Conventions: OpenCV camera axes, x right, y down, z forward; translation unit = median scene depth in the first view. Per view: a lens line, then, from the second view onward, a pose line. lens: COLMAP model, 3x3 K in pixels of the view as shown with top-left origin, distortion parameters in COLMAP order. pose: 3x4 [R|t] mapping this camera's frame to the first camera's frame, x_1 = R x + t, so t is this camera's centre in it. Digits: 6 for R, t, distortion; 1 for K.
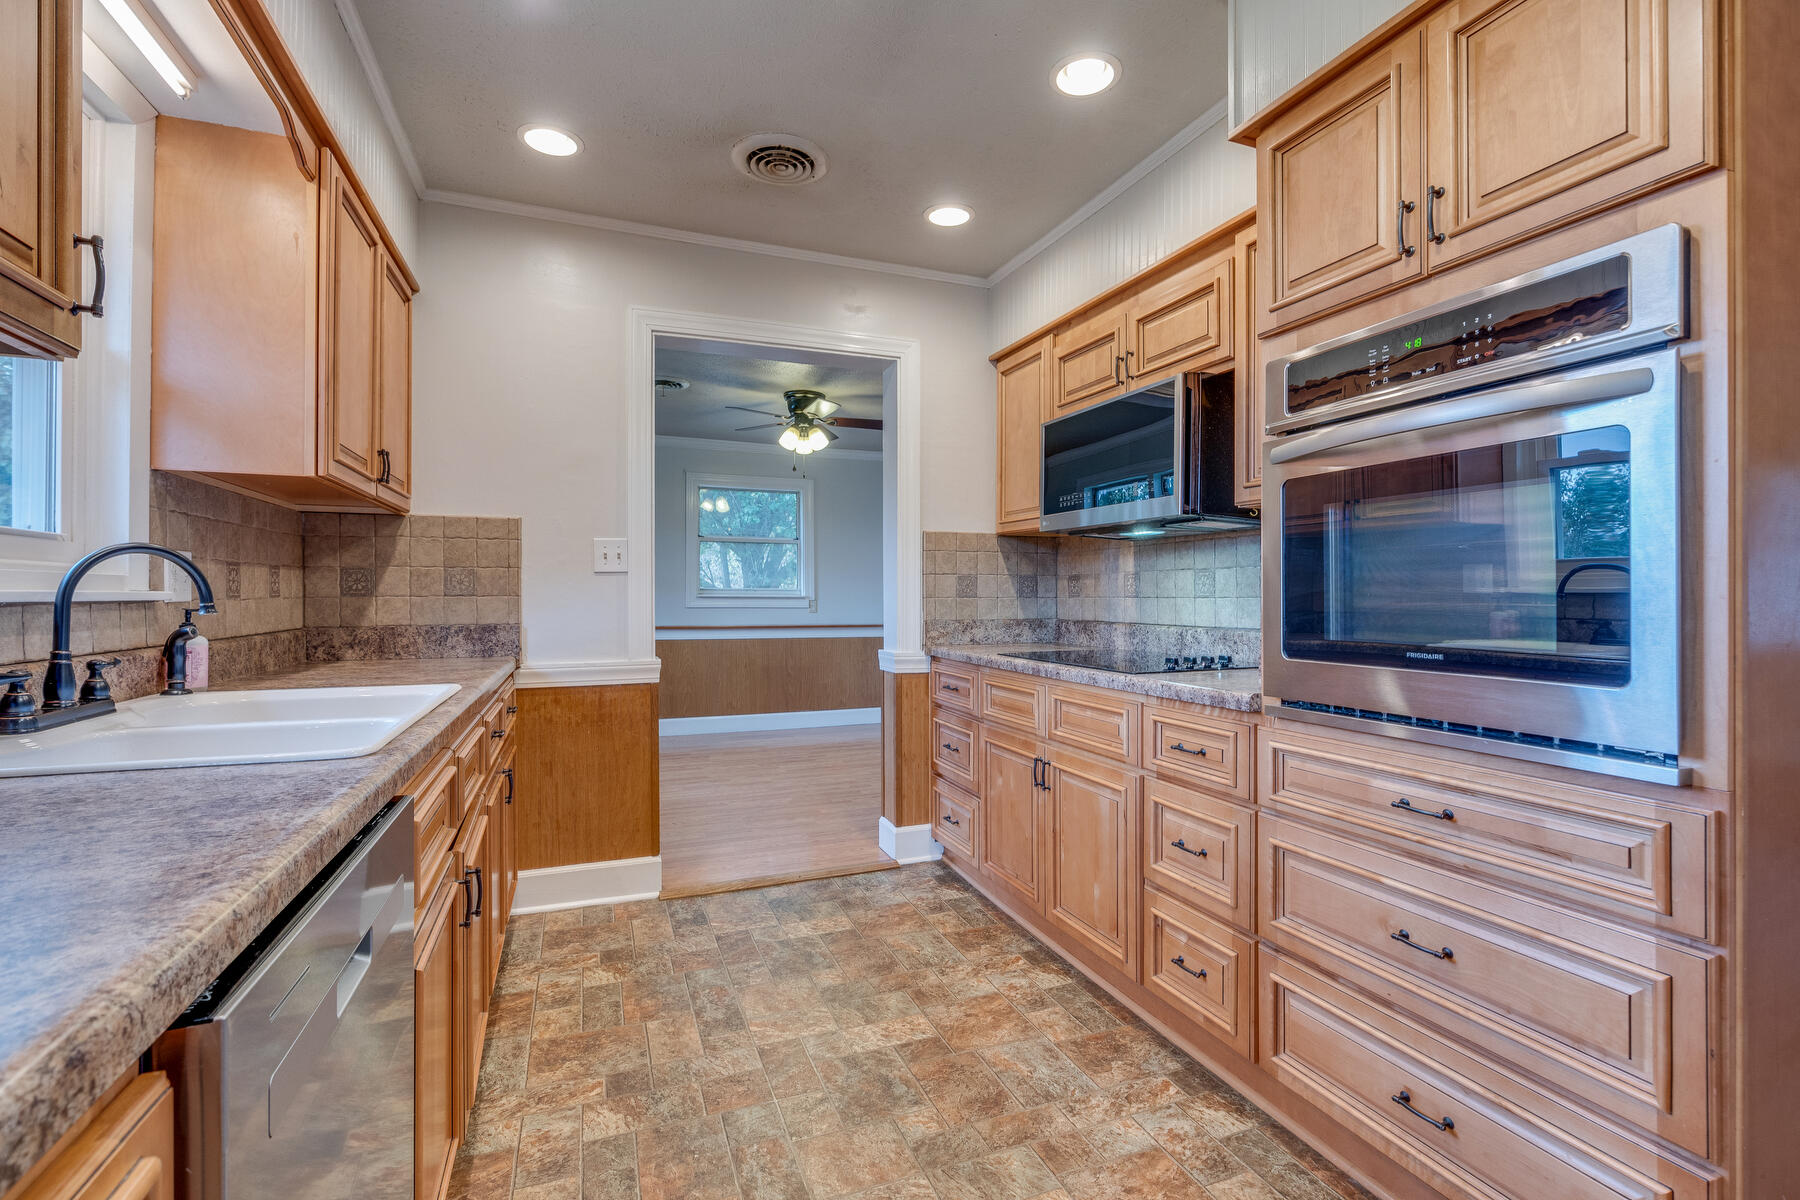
lens RADIAL K [[819.9, 0, 901.5], [0, 819.9, 590.2], [0, 0, 1]] dist [-0.000801, -0.000063]
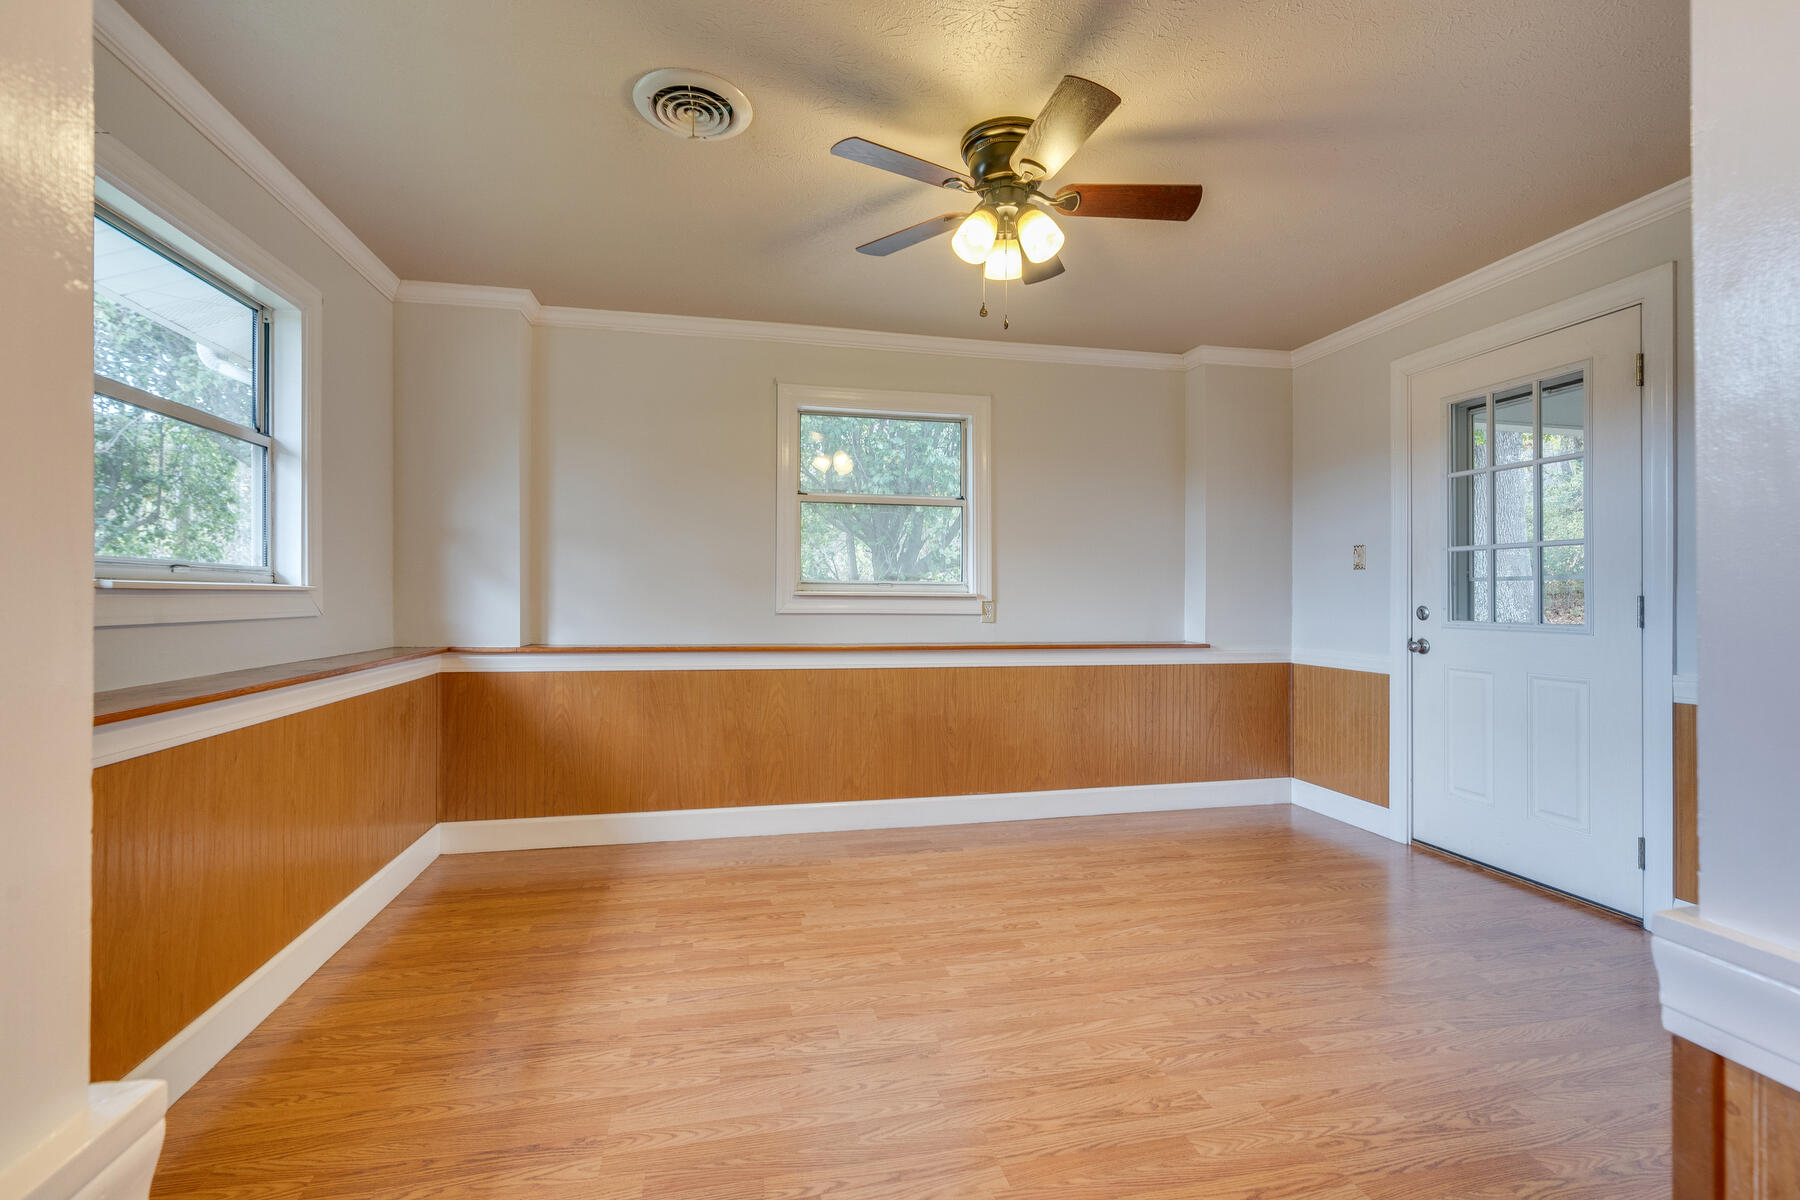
lens RADIAL K [[819.9, 0, 901.5], [0, 819.9, 590.2], [0, 0, 1]] dist [-0.000801, -0.000063]
pose [[0.987692, 0.001735, -0.156404, -0.078212], [-0.001702, 0.999998, 0.000347, 0.003925], [0.156404, -0.000076, 0.987693, 0.411121]]
